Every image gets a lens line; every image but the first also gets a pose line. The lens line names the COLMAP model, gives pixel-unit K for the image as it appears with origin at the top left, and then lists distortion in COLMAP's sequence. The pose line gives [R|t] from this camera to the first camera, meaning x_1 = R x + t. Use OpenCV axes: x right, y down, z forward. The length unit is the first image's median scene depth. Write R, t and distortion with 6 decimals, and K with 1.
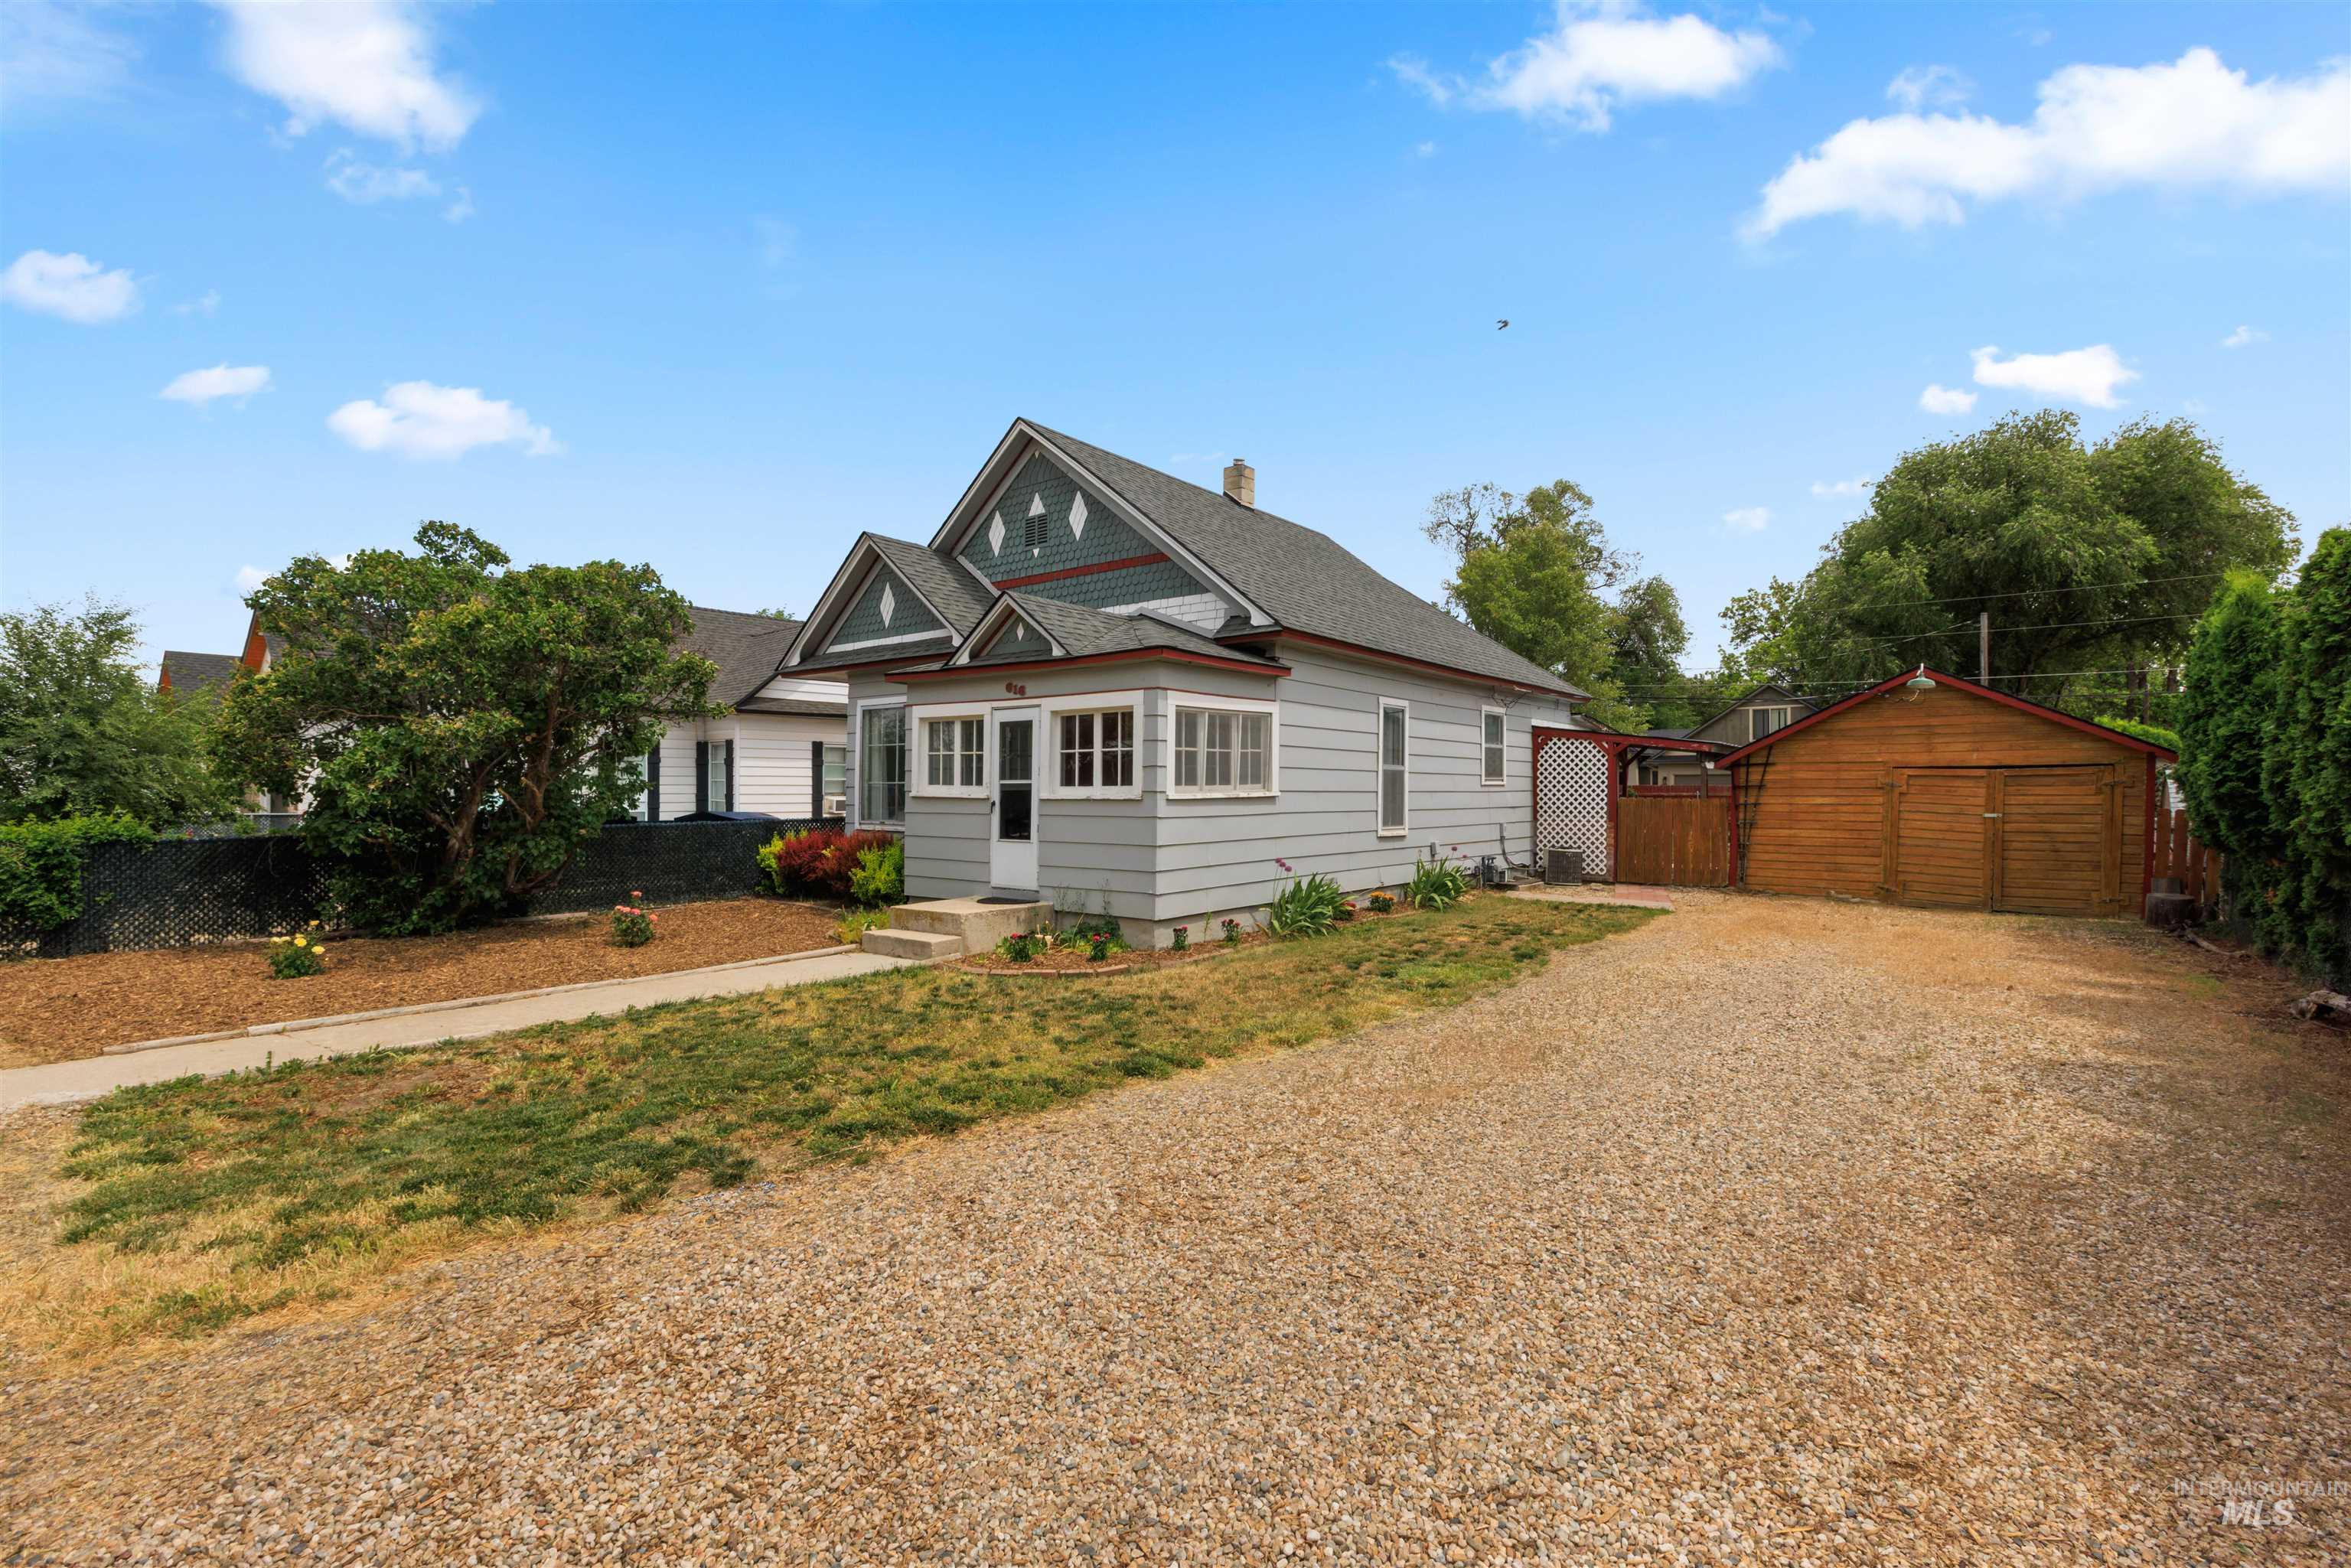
lens RADIAL K [[1060.3, 0, 1170.1], [0, 1060.3, 788.1], [0, 0, 1]] dist [0.004223, 0.000109]
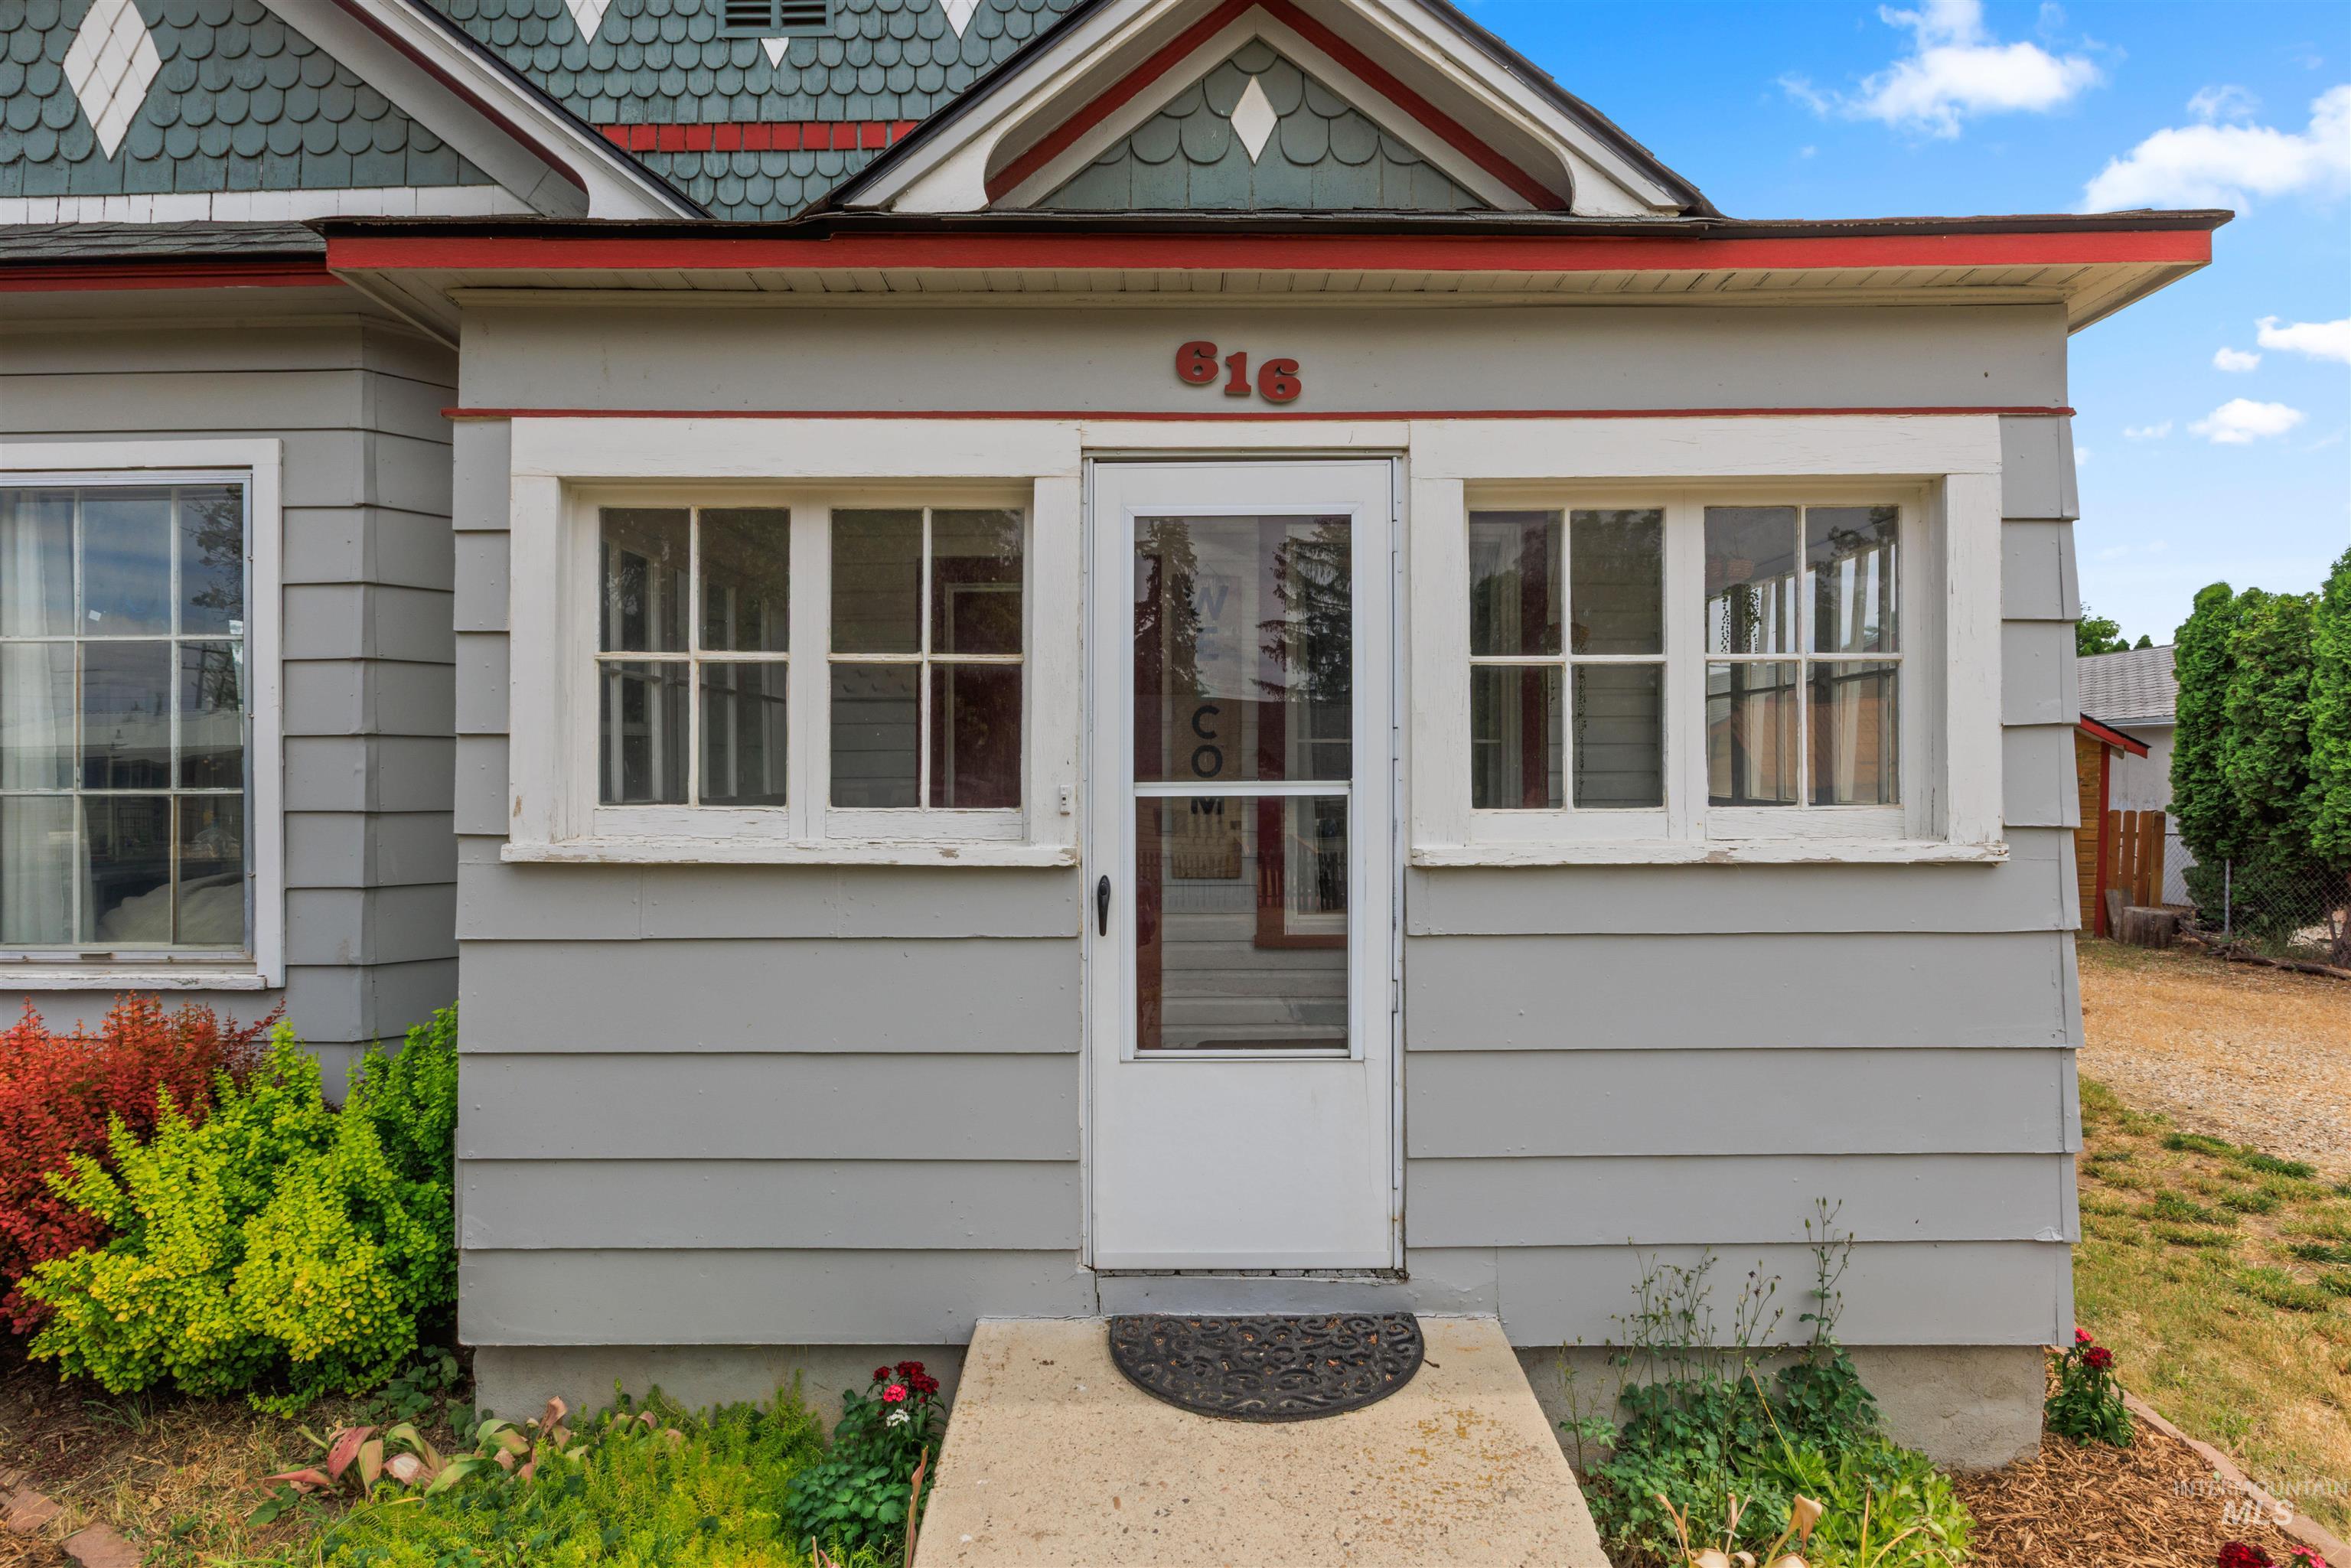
lens RADIAL K [[1176.9, 0, 1166.7], [0, 1176.9, 787.0], [0, 0, 1]] dist [0.000726, -0.000386]
pose [[0.789214, -0.006284, 0.614086, -0.269945], [0.005091, 0.999980, 0.003691, -0.006547], [-0.614097, 0.000213, 0.789231, 0.709382]]
